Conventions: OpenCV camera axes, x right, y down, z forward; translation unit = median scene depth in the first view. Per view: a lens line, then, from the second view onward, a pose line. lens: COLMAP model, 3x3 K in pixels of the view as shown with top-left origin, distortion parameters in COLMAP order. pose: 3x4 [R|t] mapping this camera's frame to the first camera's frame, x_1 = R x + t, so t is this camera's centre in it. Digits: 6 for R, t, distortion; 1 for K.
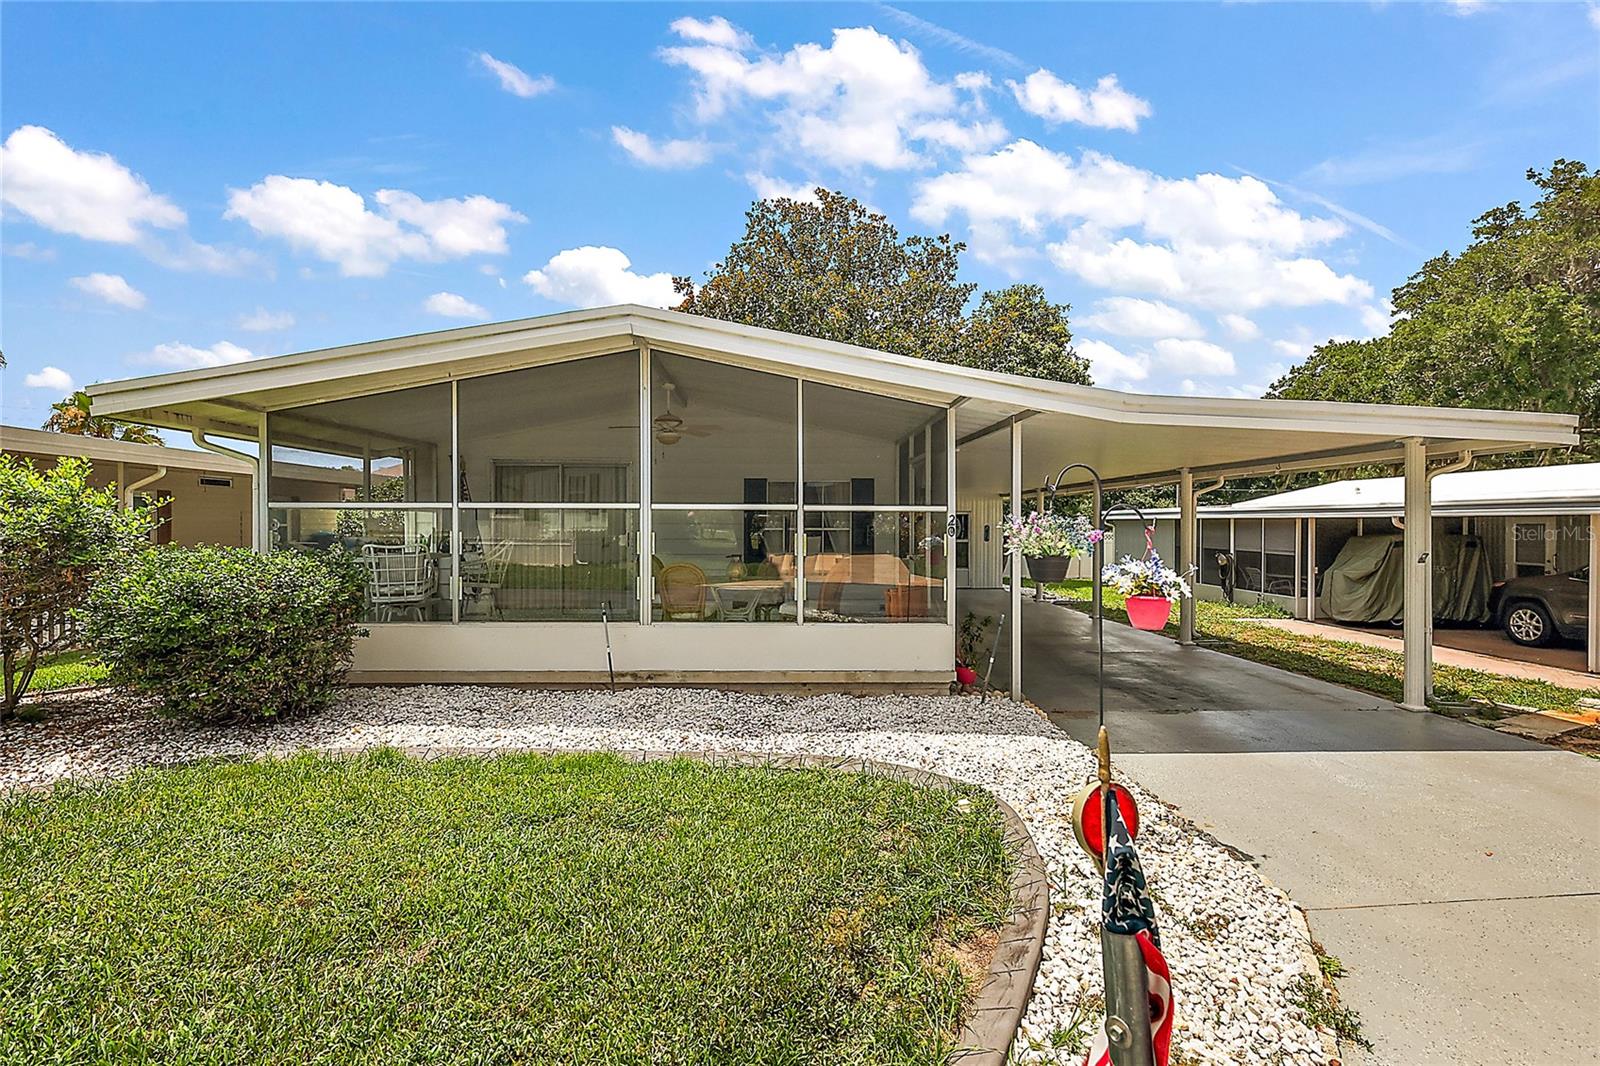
lens RADIAL K [[700.3, 0, 799.5], [0, 700.3, 535.4], [0, 0, 1]] dist [0.001622, 0.000839]
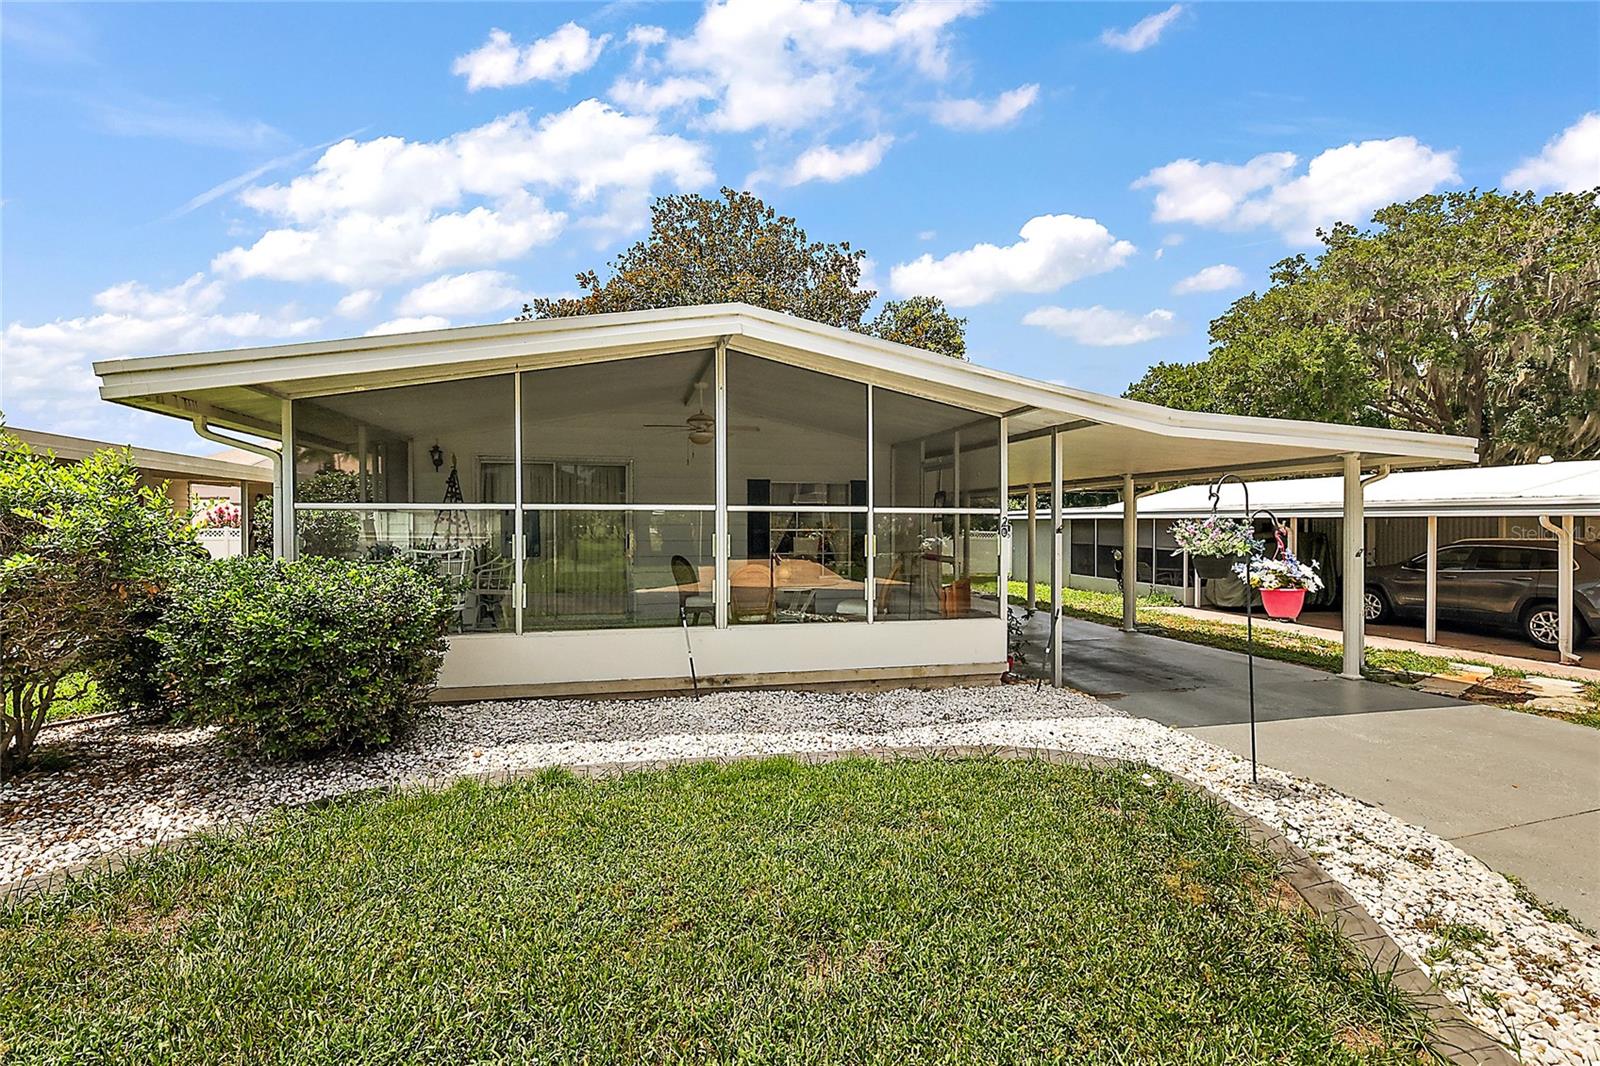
lens RADIAL K [[700.3, 0, 806.7], [0, 700.3, 536.5], [0, 0, 1]] dist [0.001622, 0.000839]
pose [[0.978855, -0.005773, 0.204476, -0.299129], [0.005325, 0.999982, 0.002744, -0.003880], [-0.204488, -0.001597, 0.978868, 0.011592]]
